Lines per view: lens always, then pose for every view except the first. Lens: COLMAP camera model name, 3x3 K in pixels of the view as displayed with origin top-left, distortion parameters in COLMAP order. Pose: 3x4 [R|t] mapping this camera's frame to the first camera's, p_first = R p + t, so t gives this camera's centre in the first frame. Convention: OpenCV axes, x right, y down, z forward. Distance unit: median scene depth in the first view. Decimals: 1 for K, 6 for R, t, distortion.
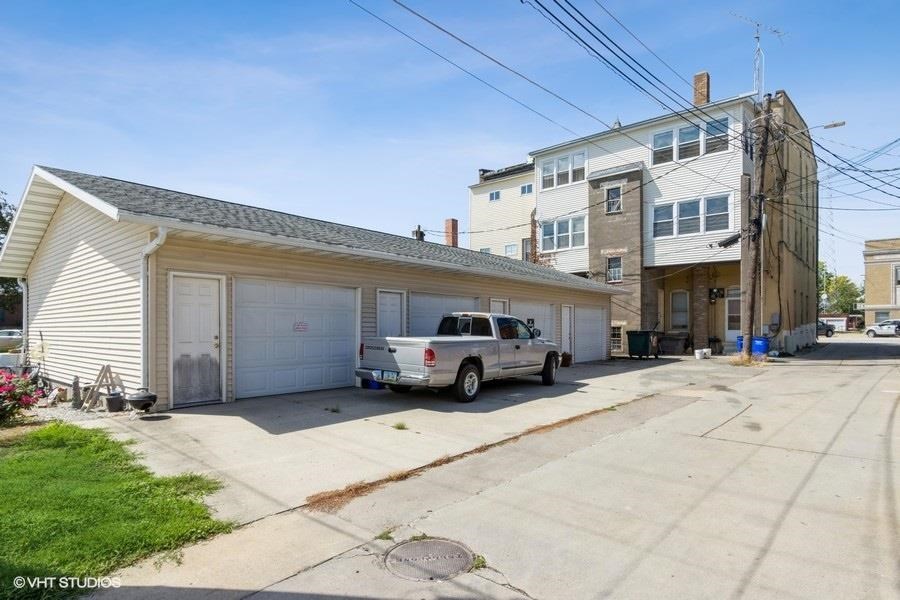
lens RADIAL K [[512.9, 0, 446.1], [0, 512.9, 325.5], [0, 0, 1]] dist [0.004599, -0.001213]
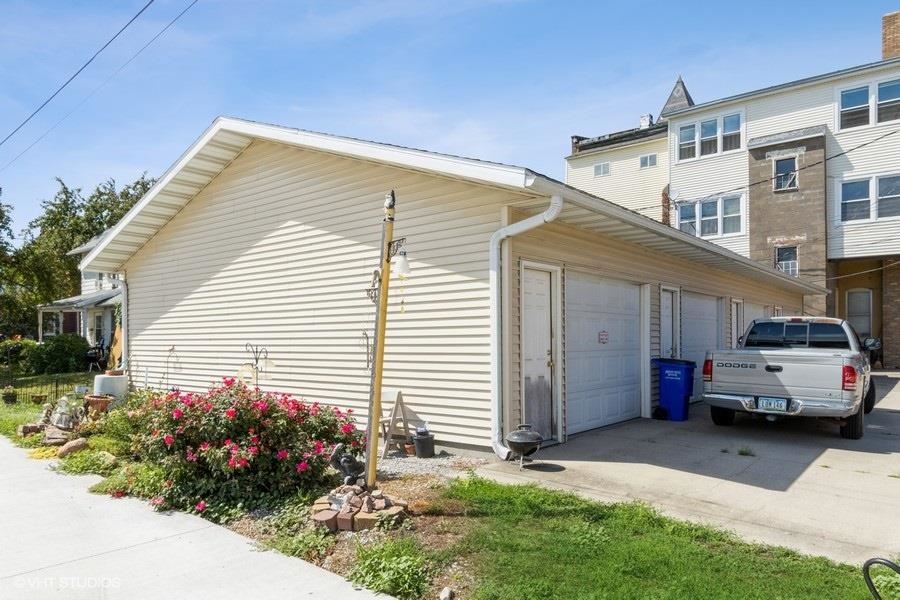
lens RADIAL K [[638.7, 0, 438.4], [0, 638.7, 333.4], [0, 0, 1]] dist [0.001181, -0.004214]
pose [[0.999505, -0.005692, 0.030946, -0.236150], [0.005800, 0.999977, -0.003411, -0.000449], [-0.030926, 0.003589, 0.999515, 0.041799]]
